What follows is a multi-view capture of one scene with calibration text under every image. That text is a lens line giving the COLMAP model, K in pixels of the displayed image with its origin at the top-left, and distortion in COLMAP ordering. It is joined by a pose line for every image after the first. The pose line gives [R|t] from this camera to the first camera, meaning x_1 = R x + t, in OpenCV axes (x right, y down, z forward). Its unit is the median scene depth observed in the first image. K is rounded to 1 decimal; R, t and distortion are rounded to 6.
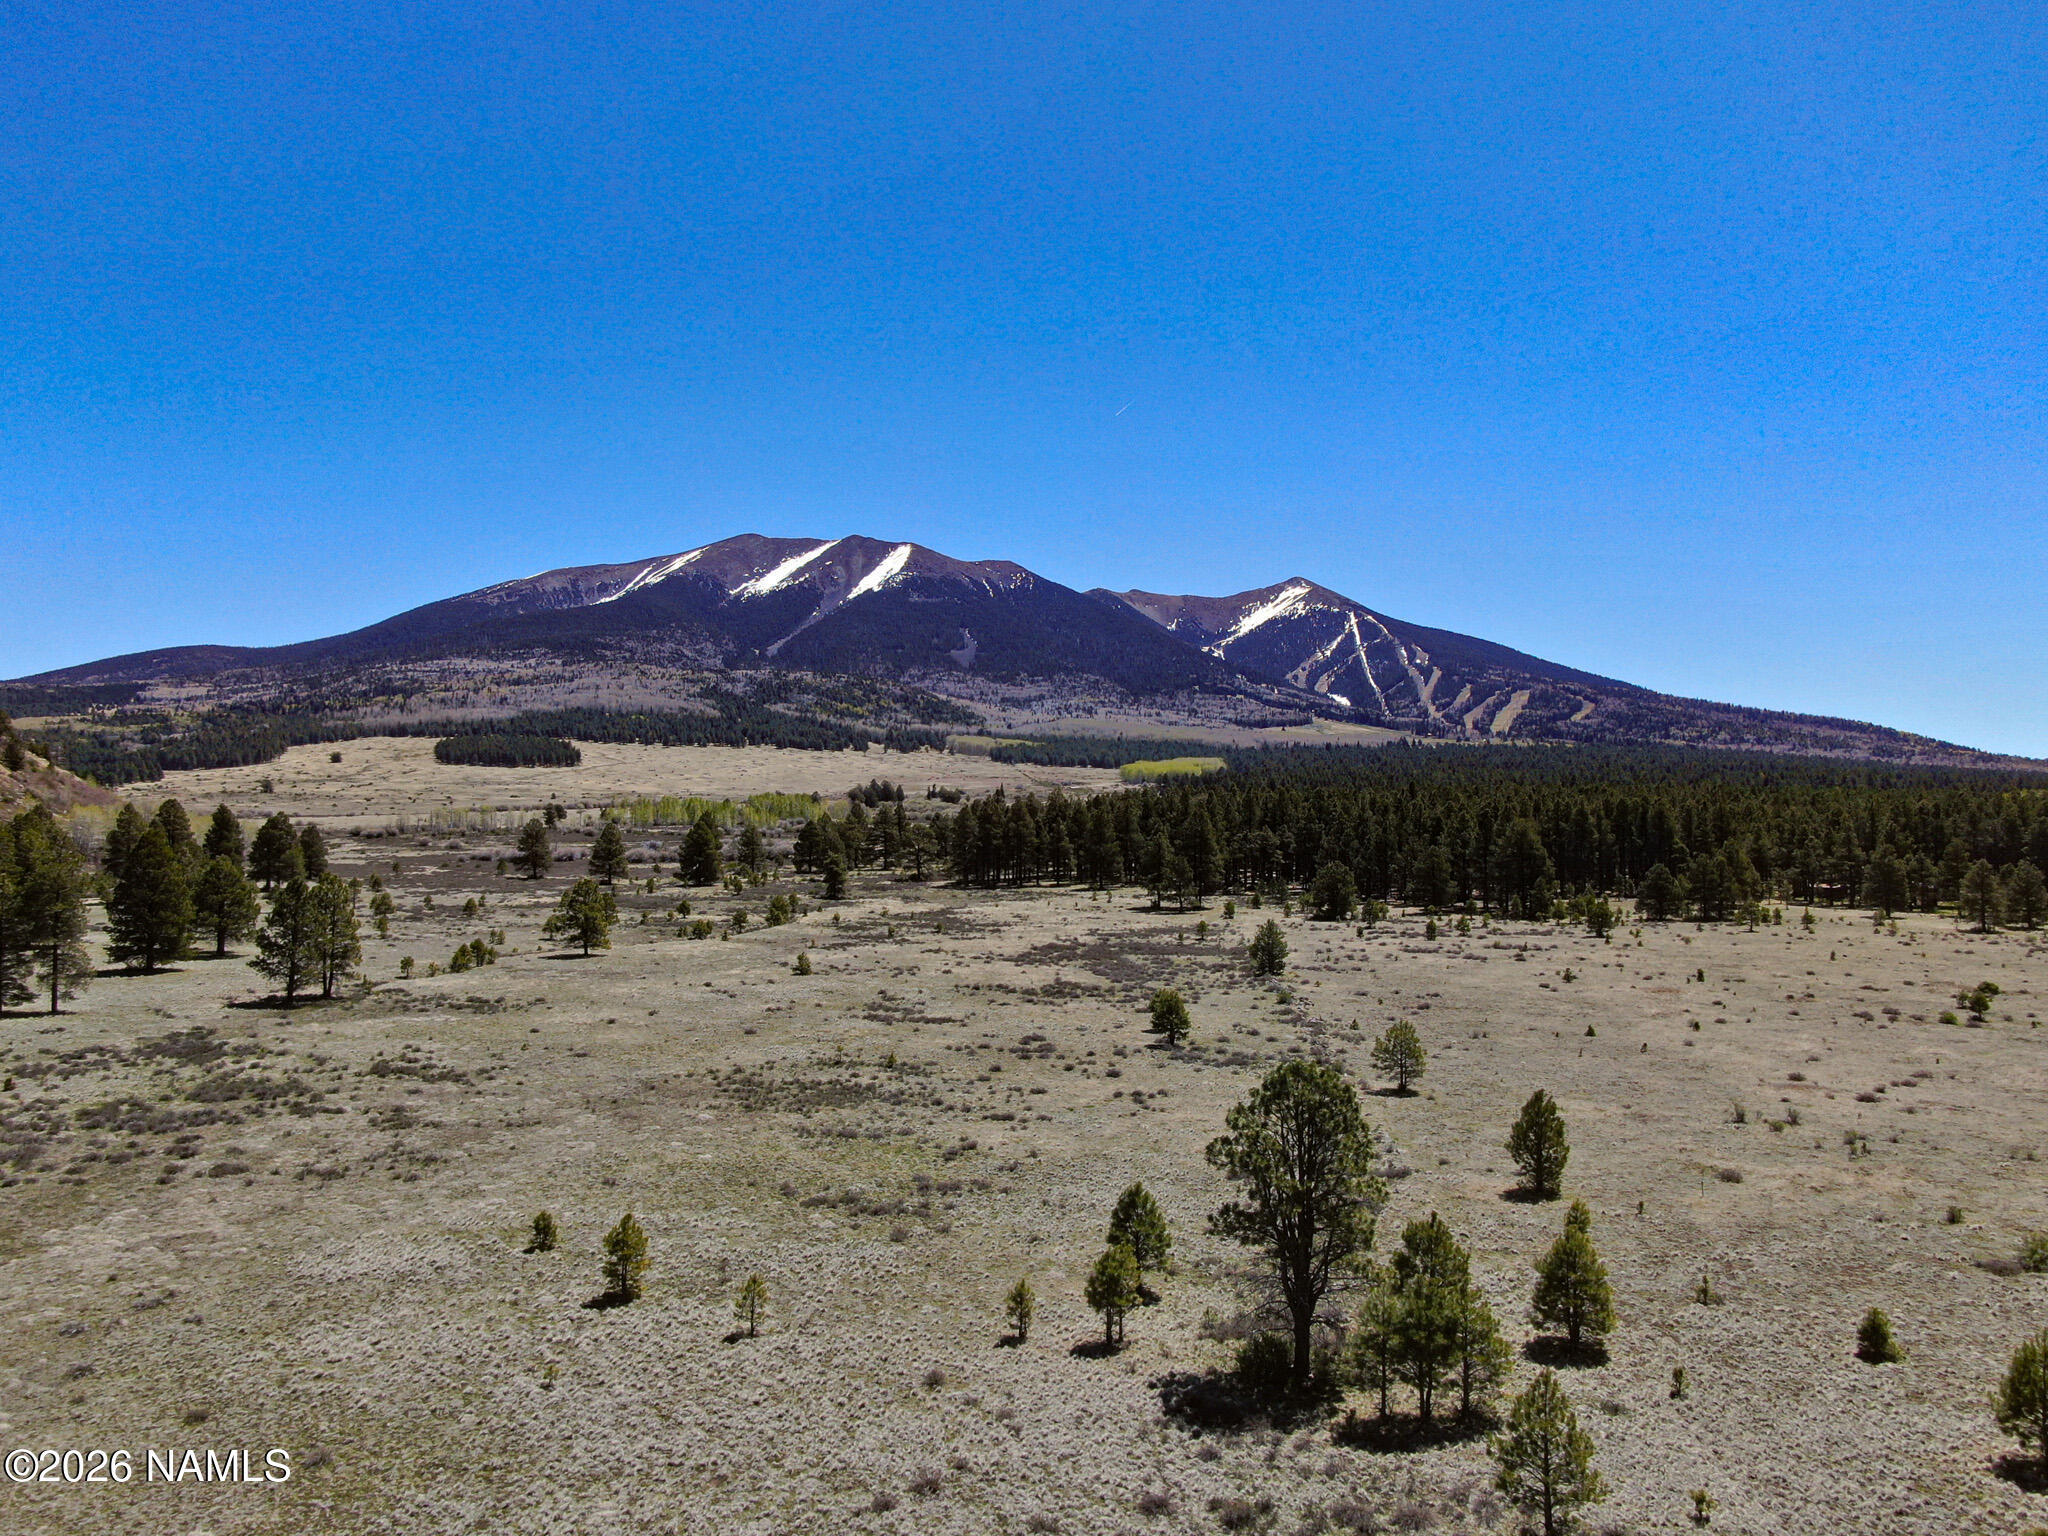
lens RADIAL K [[1560.0, 0, 1024.0], [0, 1560.0, 768.0], [0, 0, 1]] dist [-0.007663, -0.000321]
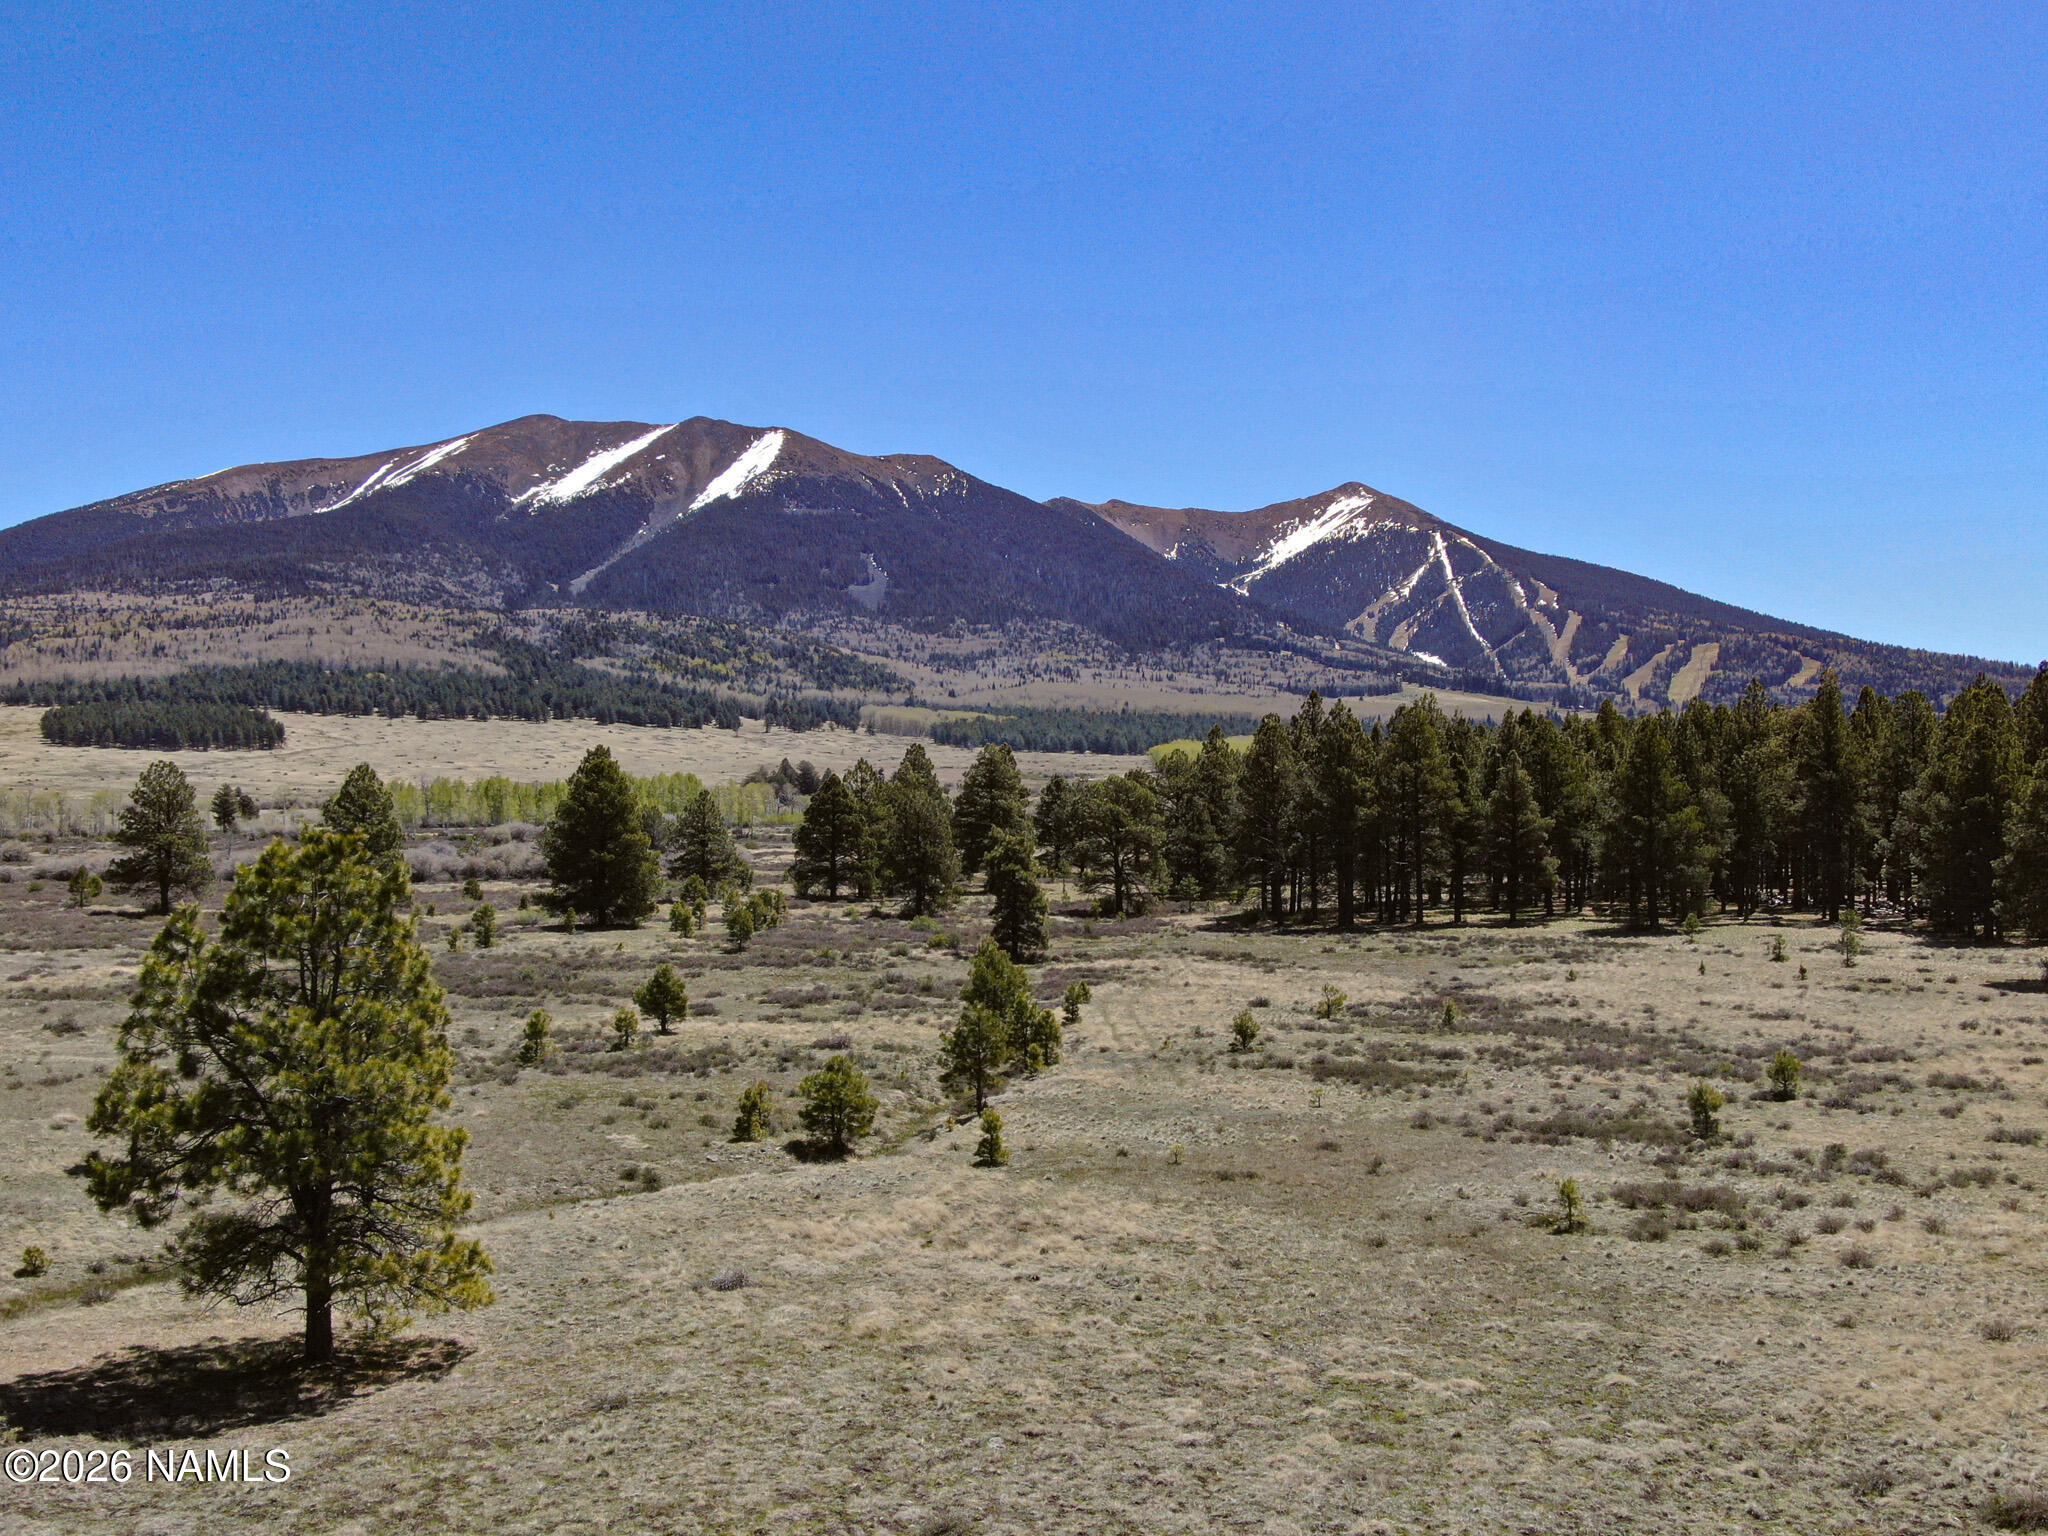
lens RADIAL K [[2231.3, 0, 1024.0], [0, 2231.3, 768.0], [0, 0, 1]] dist [-0.027493, 0.229161]
pose [[0.999069, -0.003024, 0.043036, -0.015840], [0.003090, 0.999994, -0.001475, 0.004634], [-0.043031, 0.001607, 0.999072, 0.055788]]
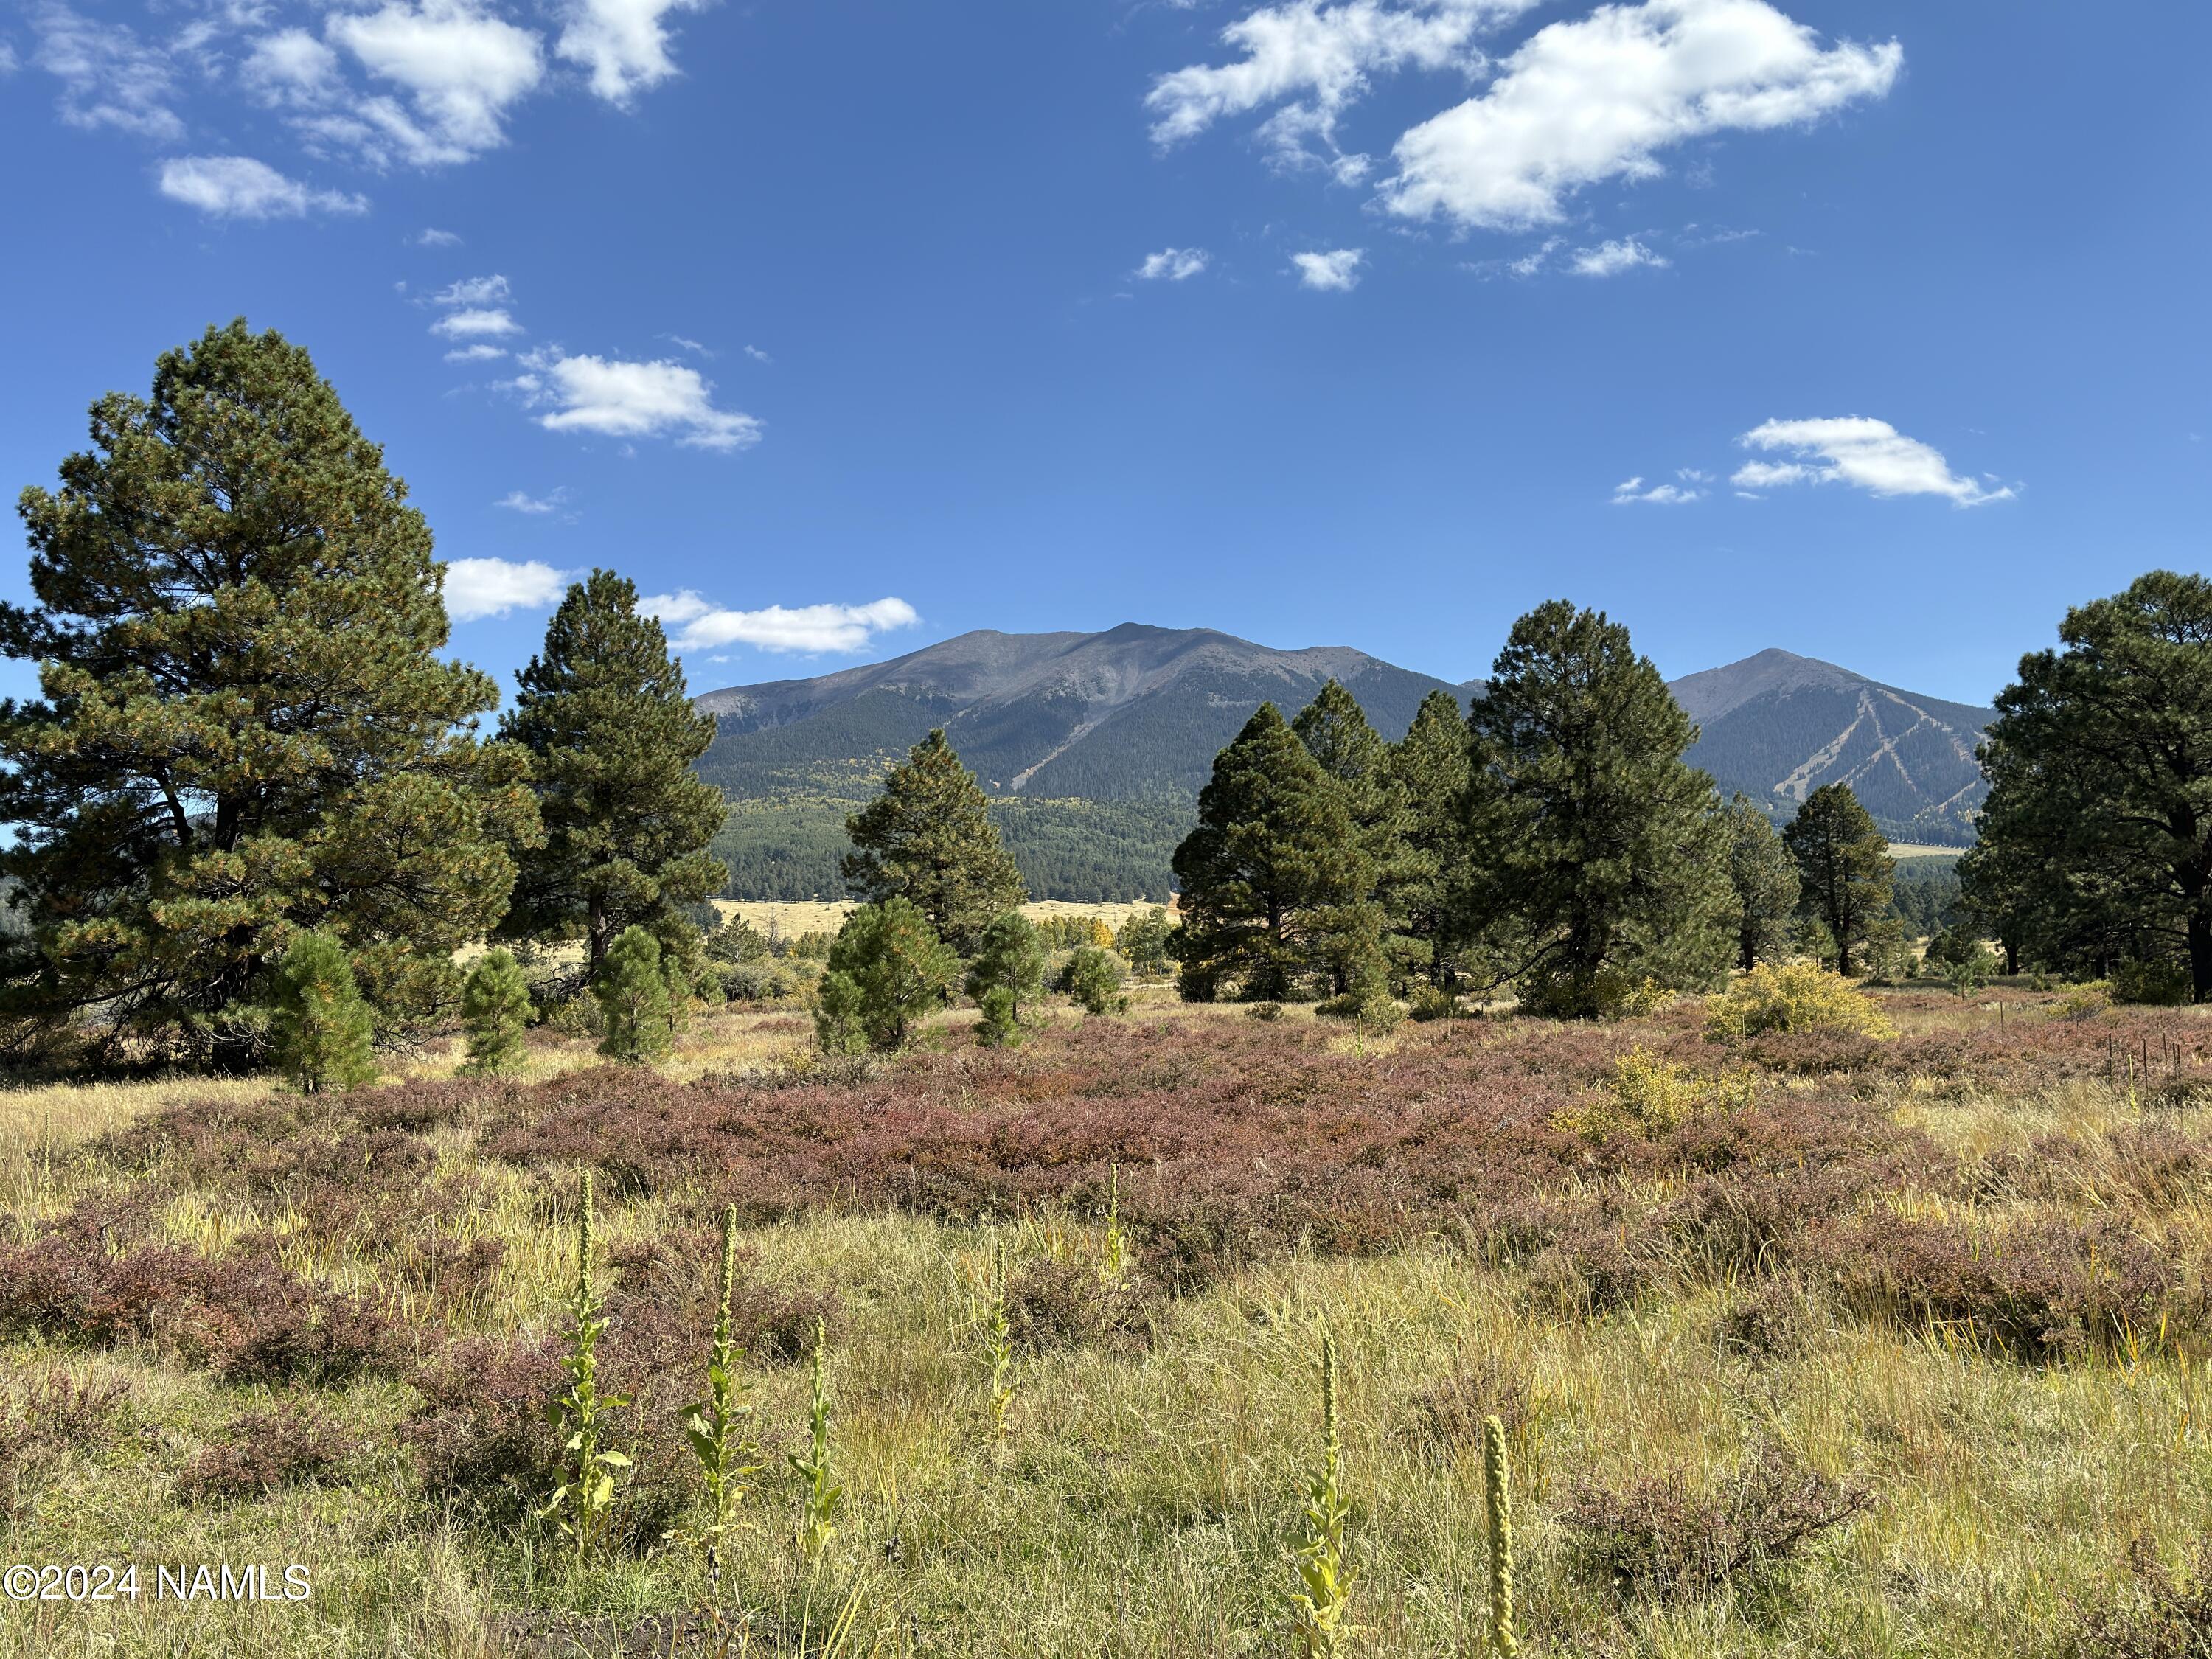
lens RADIAL K [[2034.7, 0, 1106.0], [0, 2034.7, 829.5], [0, 0, 1]] dist [0.195524, -0.559101]
pose [[0.992259, -0.042072, -0.116839, -0.018349], [0.034631, 0.997284, -0.065002, 0.008551], [0.119256, 0.060453, 0.991021, 0.110555]]
